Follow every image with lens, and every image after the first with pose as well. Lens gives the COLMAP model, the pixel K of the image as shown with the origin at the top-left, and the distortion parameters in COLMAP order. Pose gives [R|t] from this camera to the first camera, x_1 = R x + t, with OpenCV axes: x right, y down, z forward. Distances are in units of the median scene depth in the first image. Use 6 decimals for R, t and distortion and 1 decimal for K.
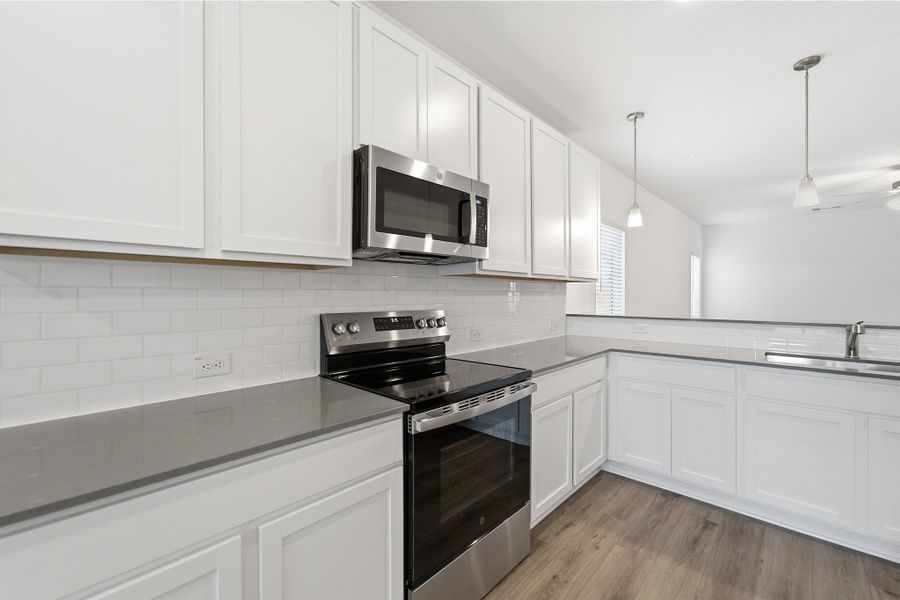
lens RADIAL K [[371.6, 0, 454.8], [0, 371.6, 299.2], [0, 0, 1]] dist [-0.003348, 0.002720]
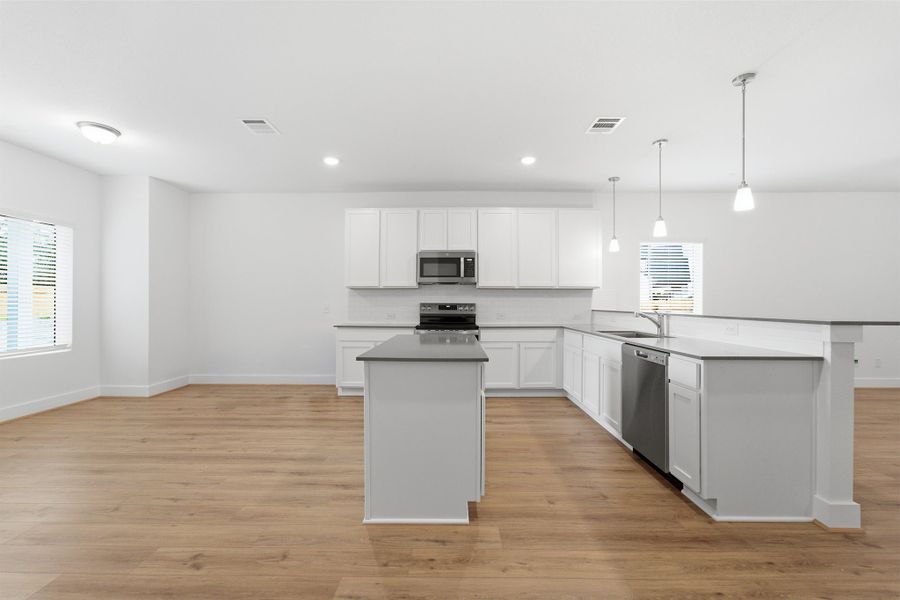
lens RADIAL K [[371.6, 0, 454.0], [0, 371.6, 295.0], [0, 0, 1]] dist [-0.003348, 0.002720]
pose [[0.681058, -0.014057, -0.732095, 1.892392], [-0.011546, 0.999485, -0.029932, 0.057296], [0.732139, 0.028838, 0.680545, -0.811846]]
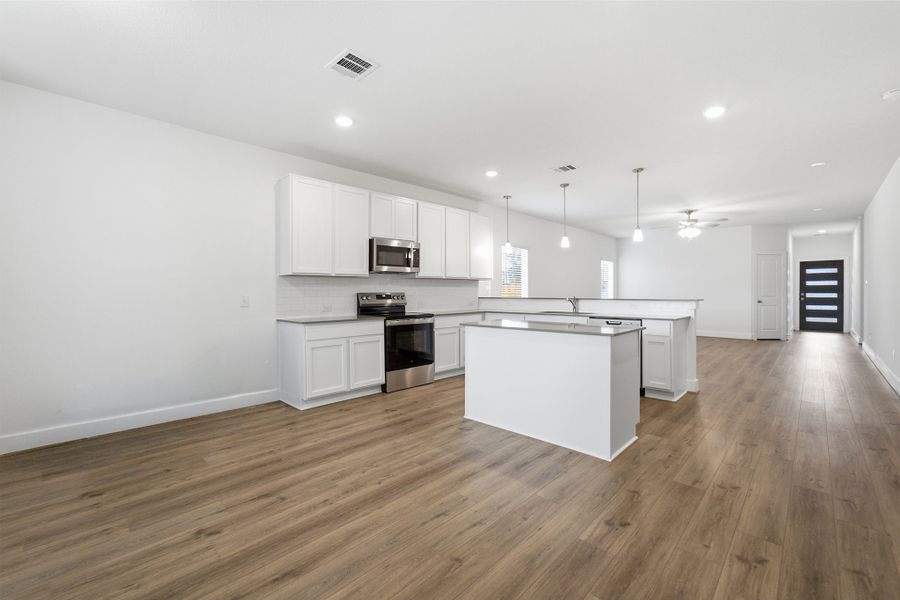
lens RADIAL K [[371.6, 0, 458.7], [0, 371.6, 298.0], [0, 0, 1]] dist [-0.003348, 0.002720]
pose [[0.999995, -0.000154, -0.002997, 0.380714], [0.000188, 0.999936, 0.011339, 0.041653], [0.002995, -0.011339, 0.999931, -1.655237]]
